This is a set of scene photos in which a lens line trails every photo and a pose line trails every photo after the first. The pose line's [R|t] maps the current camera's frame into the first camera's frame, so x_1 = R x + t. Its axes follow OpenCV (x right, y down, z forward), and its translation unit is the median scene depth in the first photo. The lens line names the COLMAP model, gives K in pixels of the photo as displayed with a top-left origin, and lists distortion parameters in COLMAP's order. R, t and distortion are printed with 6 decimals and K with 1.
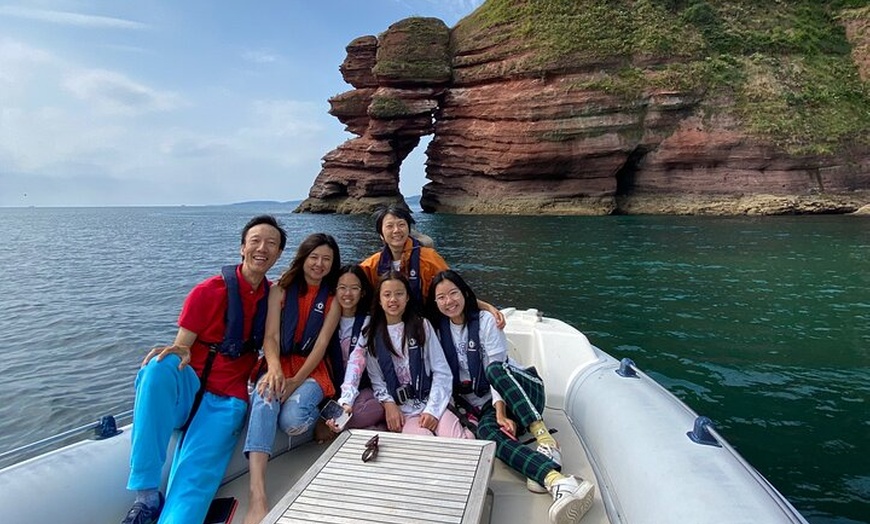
lens RADIAL K [[1487.9, 0, 435.0], [0, 1487.9, 262.0], [0, 0, 1]] dist [0.034724, -0.125528]
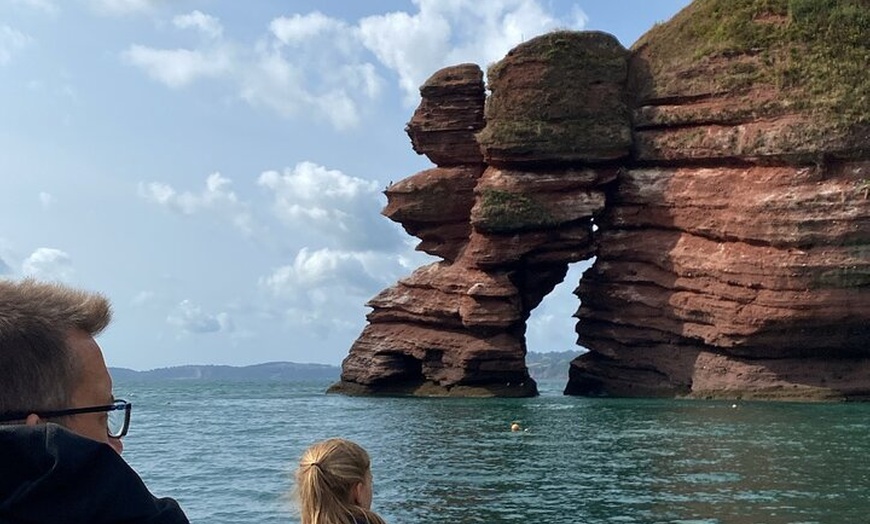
lens RADIAL K [[1487.9, 0, 435.0], [0, 1487.9, 262.0], [0, 0, 1]] dist [0.034724, -0.125528]
pose [[0.984499, -0.005440, -0.175306, 0.033075], [-0.020593, 0.989020, -0.146337, -0.010494], [0.174177, 0.147679, 0.973578, 0.499593]]
